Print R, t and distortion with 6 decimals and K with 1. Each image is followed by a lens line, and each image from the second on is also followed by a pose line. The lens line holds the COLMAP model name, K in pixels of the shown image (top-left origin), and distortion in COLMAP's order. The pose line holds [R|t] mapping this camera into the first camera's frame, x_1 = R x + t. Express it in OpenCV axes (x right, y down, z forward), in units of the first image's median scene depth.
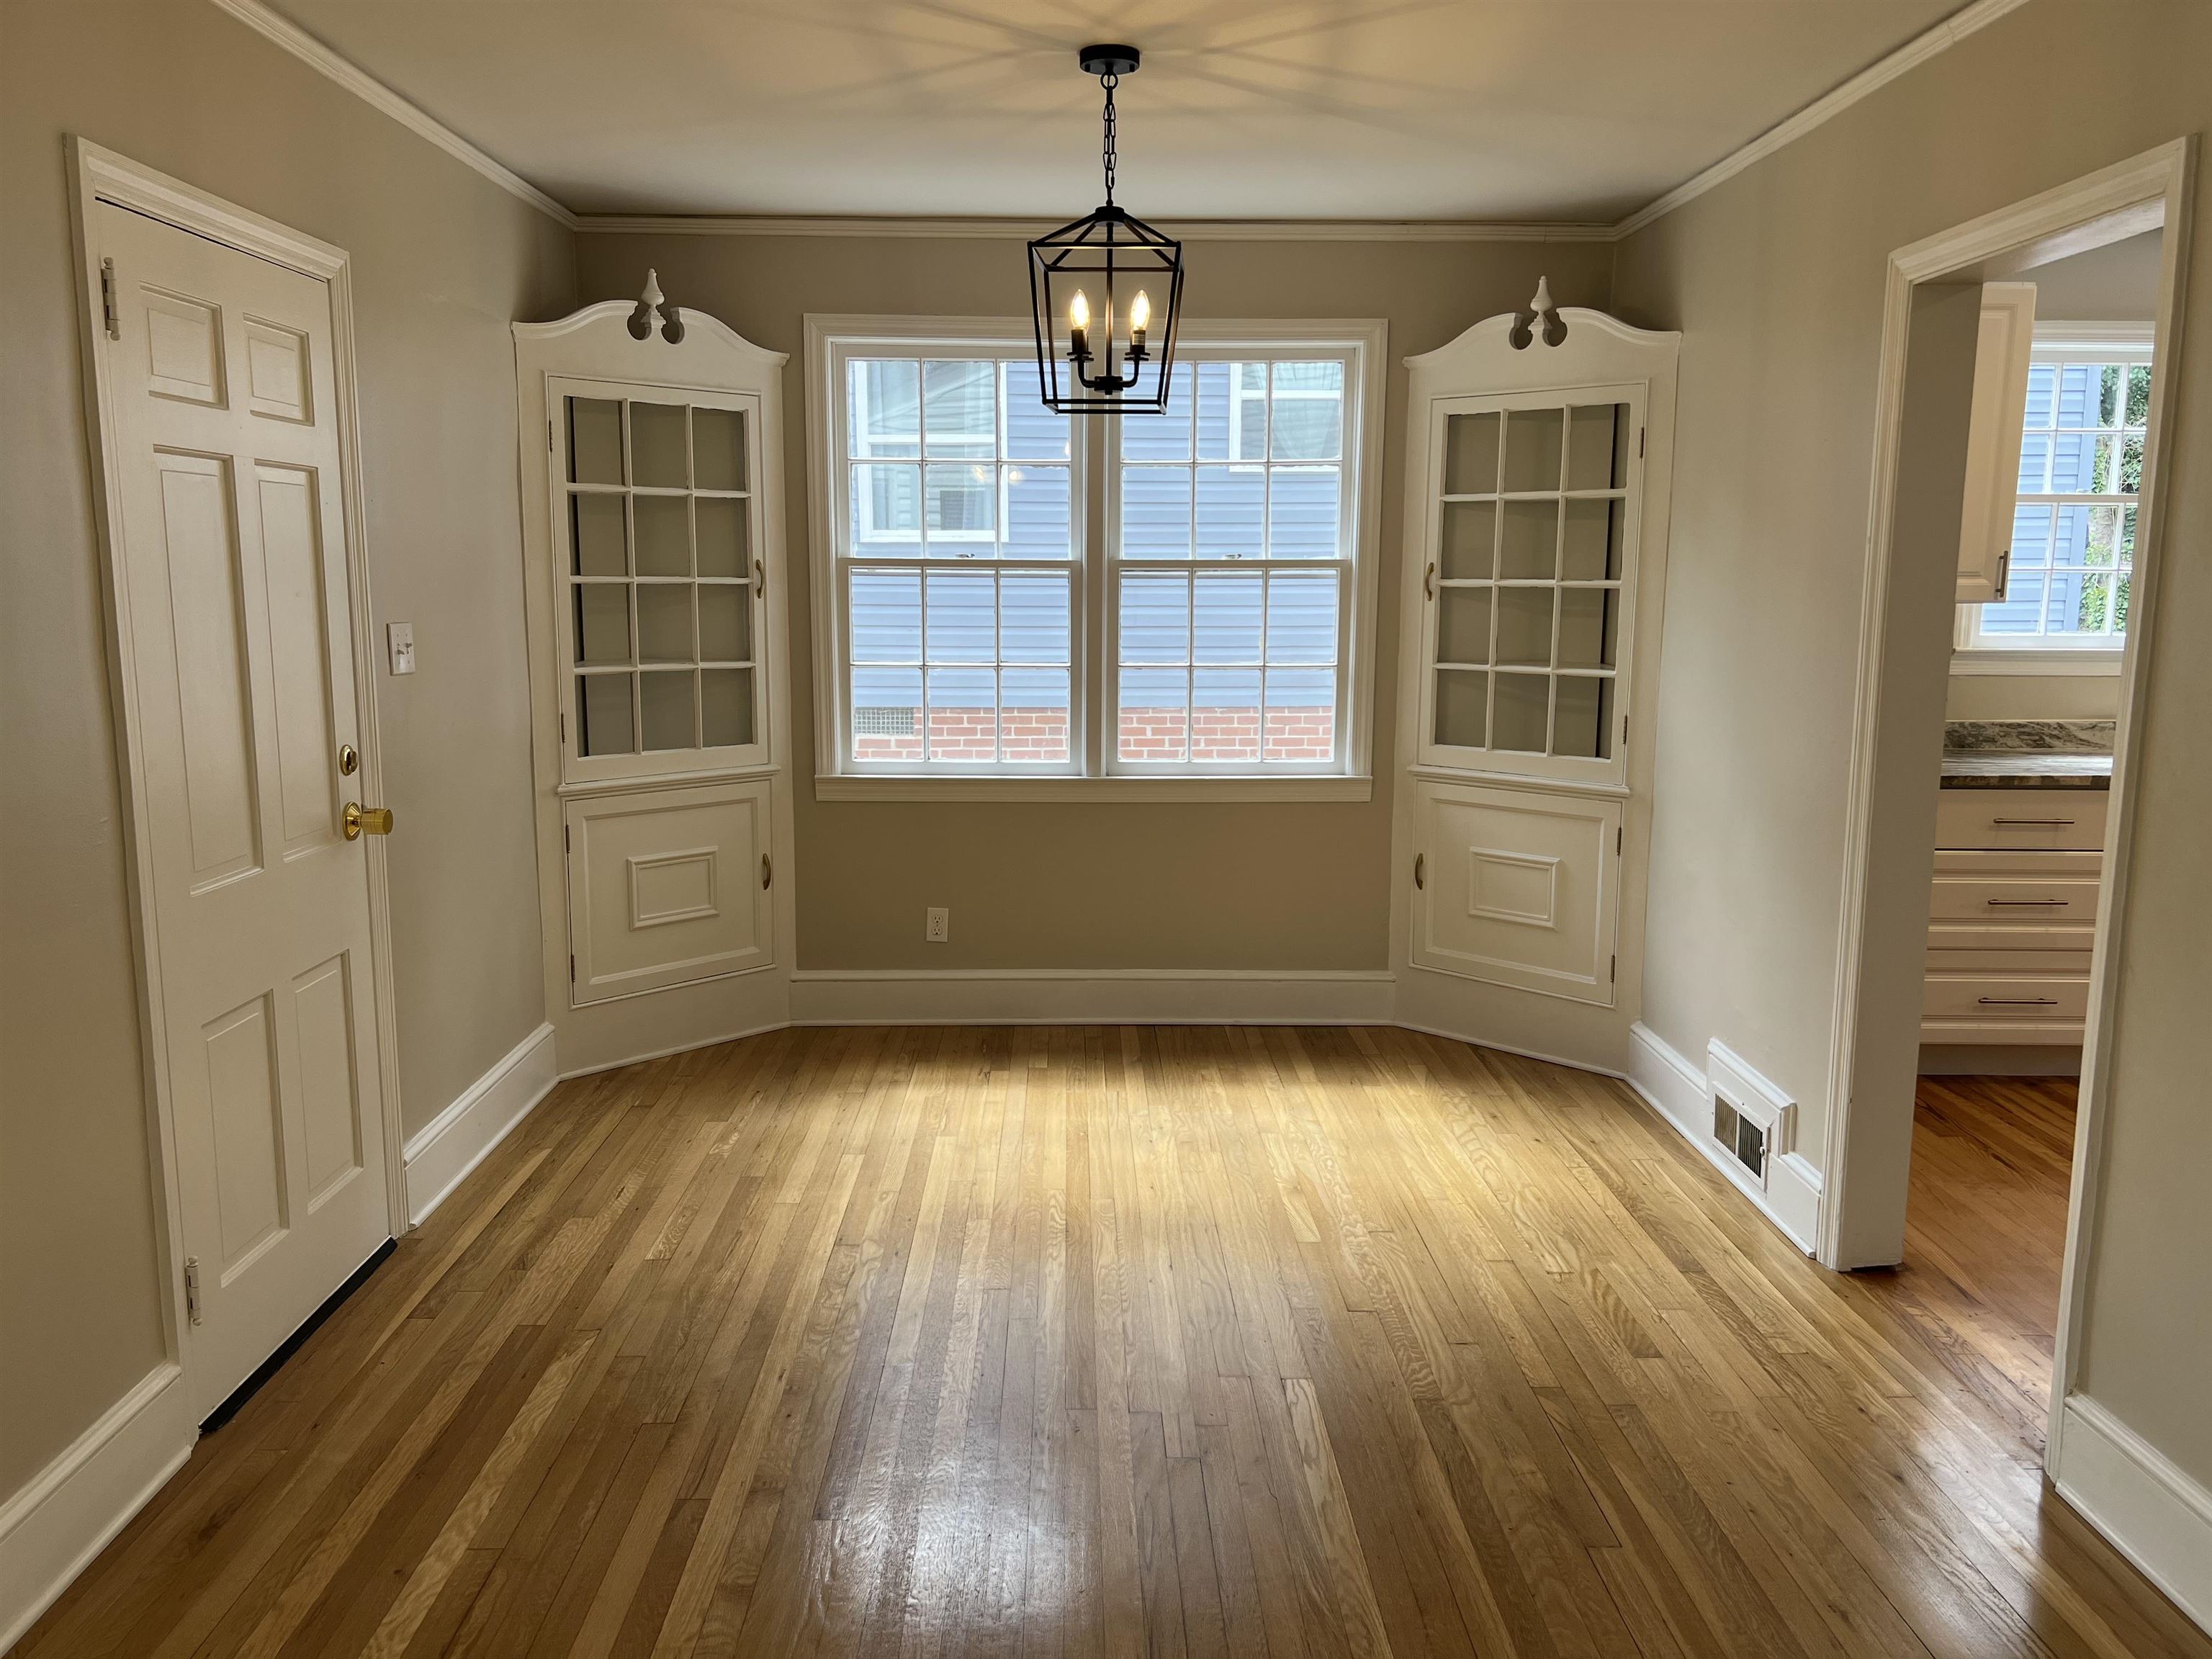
lens RADIAL K [[1676.5, 0, 1098.0], [0, 1676.5, 828.1], [0, 0, 1]] dist [0.023983, 0.004359]
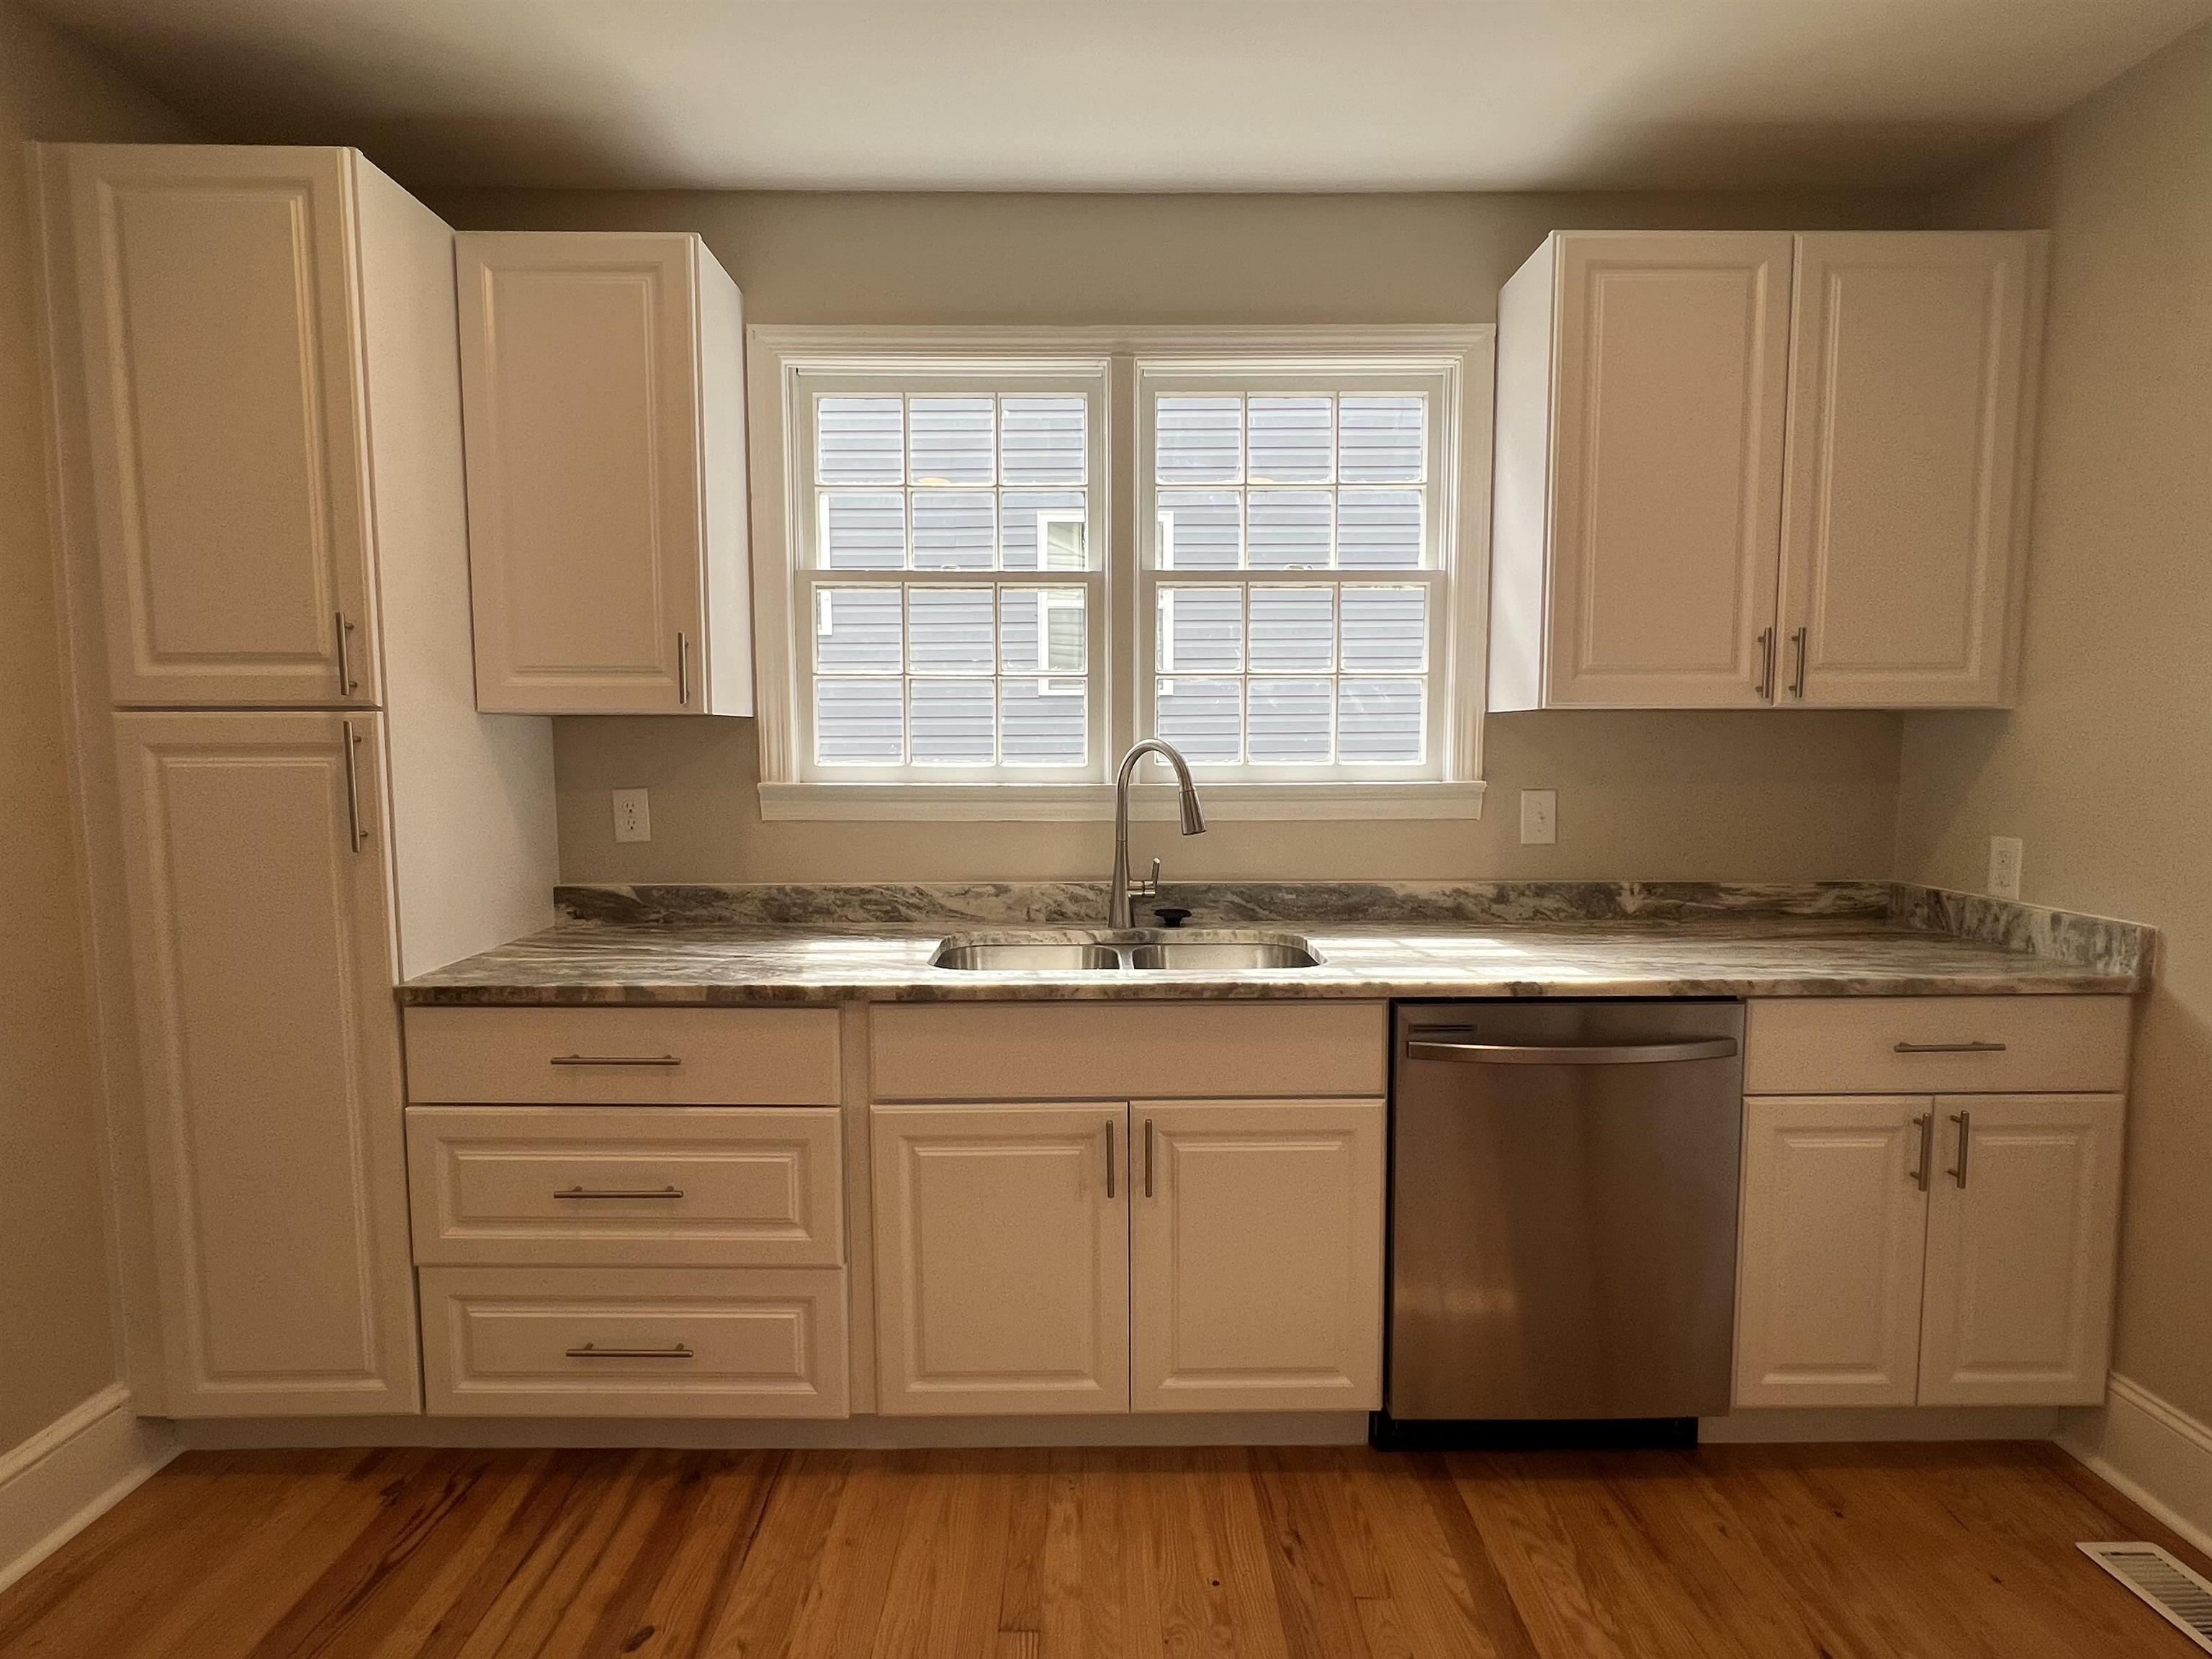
lens RADIAL K [[1117.9, 0, 1103.6], [0, 1117.9, 837.1], [0, 0, 1]] dist [-0.002890, 0.000115]
pose [[0.999946, -0.002965, -0.009953, 0.654919], [0.002203, 0.997131, -0.075669, -0.047781], [0.010148, 0.075643, 0.997083, 0.532684]]
